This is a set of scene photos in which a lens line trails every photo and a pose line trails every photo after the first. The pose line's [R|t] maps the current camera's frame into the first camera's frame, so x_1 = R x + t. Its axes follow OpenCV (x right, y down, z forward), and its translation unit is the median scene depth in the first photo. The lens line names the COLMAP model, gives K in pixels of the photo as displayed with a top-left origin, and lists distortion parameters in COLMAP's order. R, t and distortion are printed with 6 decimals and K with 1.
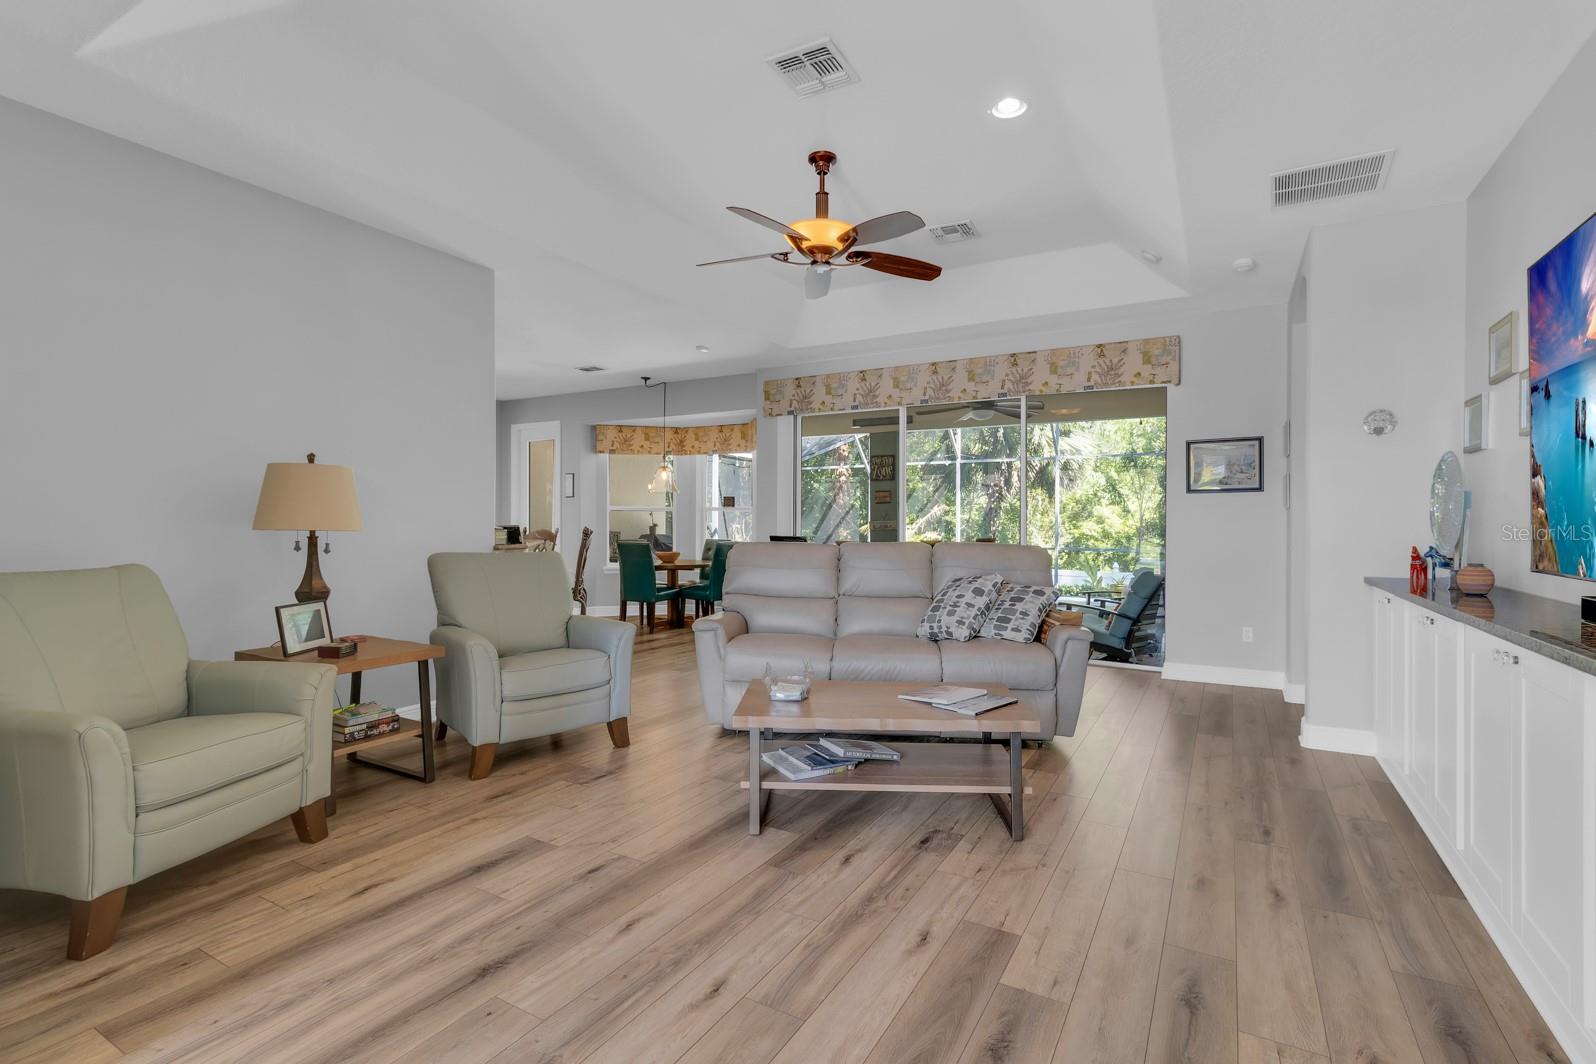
lens RADIAL K [[739.1, 0, 802.1], [0, 739.1, 530.3], [0, 0, 1]] dist [-0.000553, 0.000583]
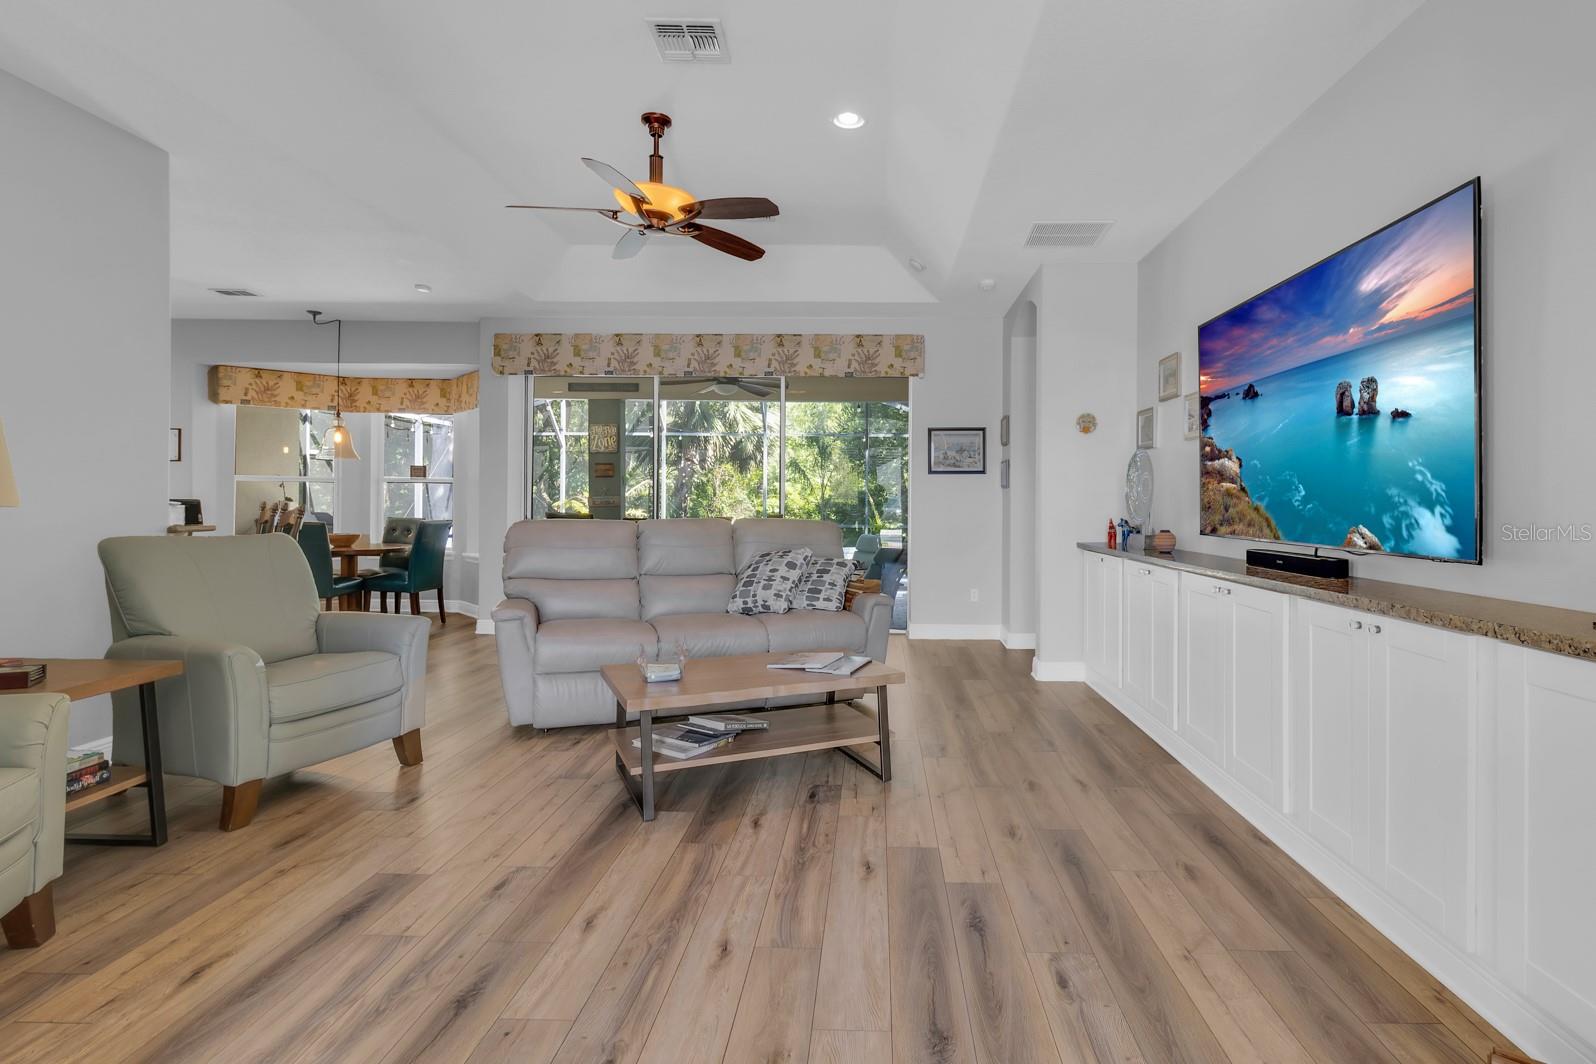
lens RADIAL K [[798.1, 0, 854.3], [0, 798.1, 505.9], [0, 0, 1]] dist [0.000545, 0.000001]
pose [[0.878706, 0.000947, 0.477363, -0.226825], [-0.000326, 0.999999, -0.001383, 0.000687], [-0.477364, 0.001060, 0.878705, -0.033044]]
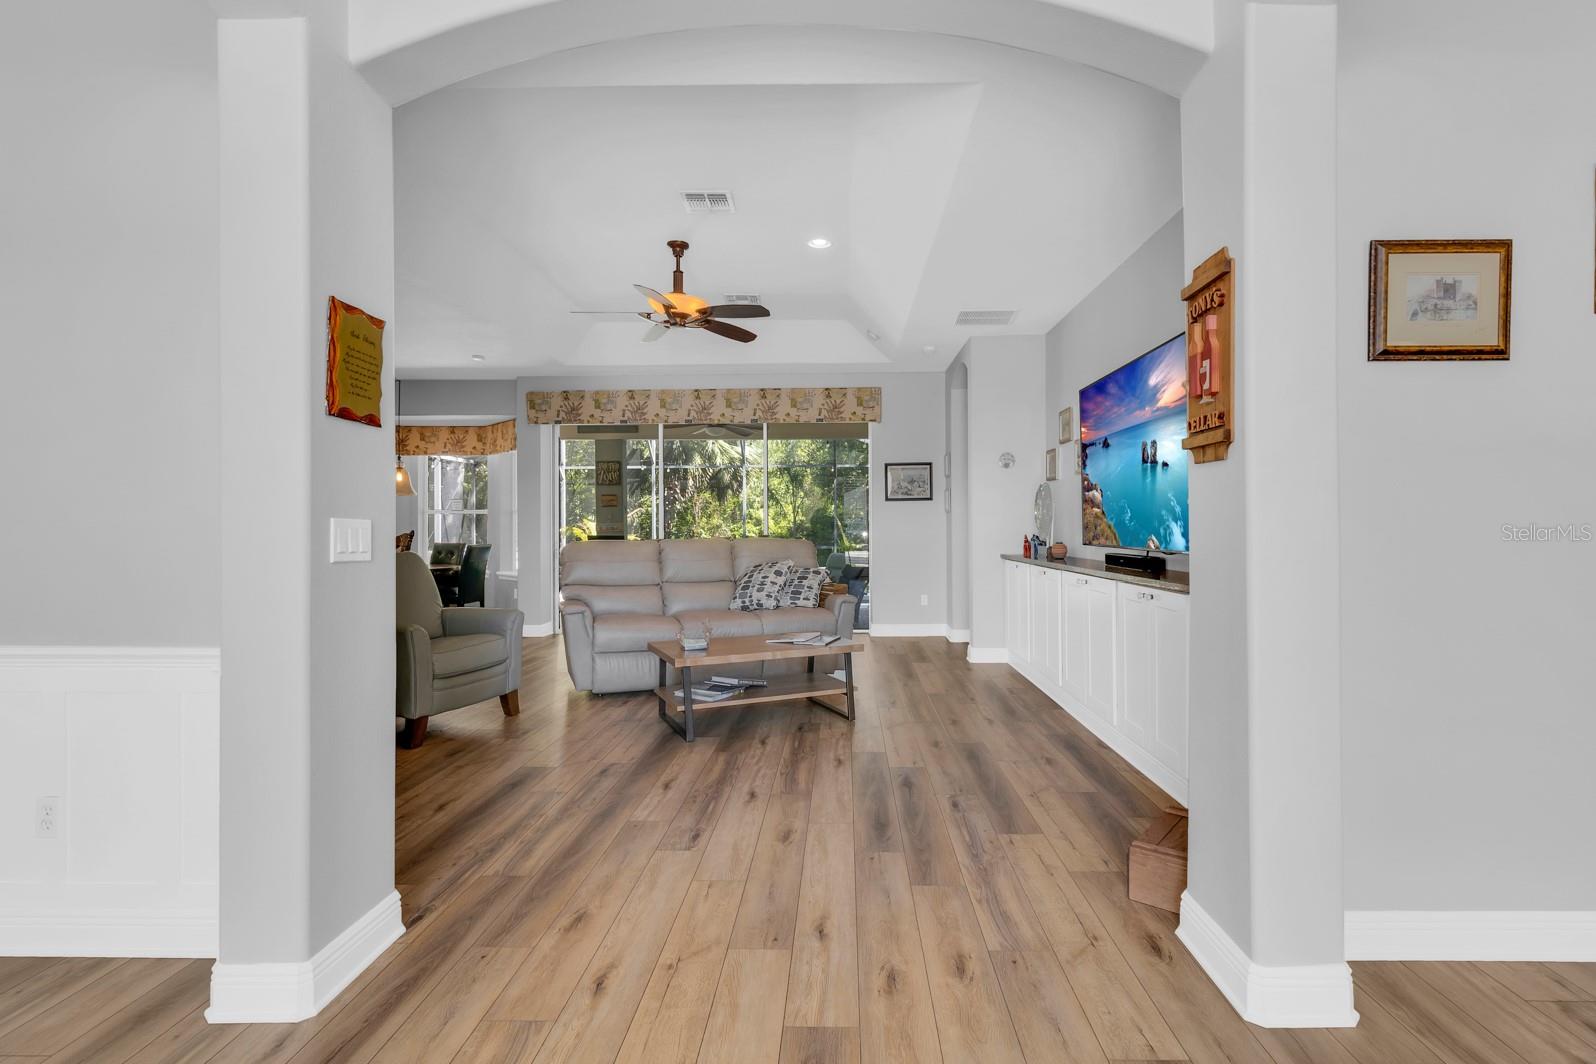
lens RADIAL K [[771.0, 0, 820.3], [0, 771.0, 530.3], [0, 0, 1]] dist [-0.000342, -0.000231]
pose [[0.880458, -0.009673, 0.474026, -0.376619], [0.011723, 0.999930, -0.001369, 0.006933], [-0.473980, 0.006762, 0.880510, -0.297603]]
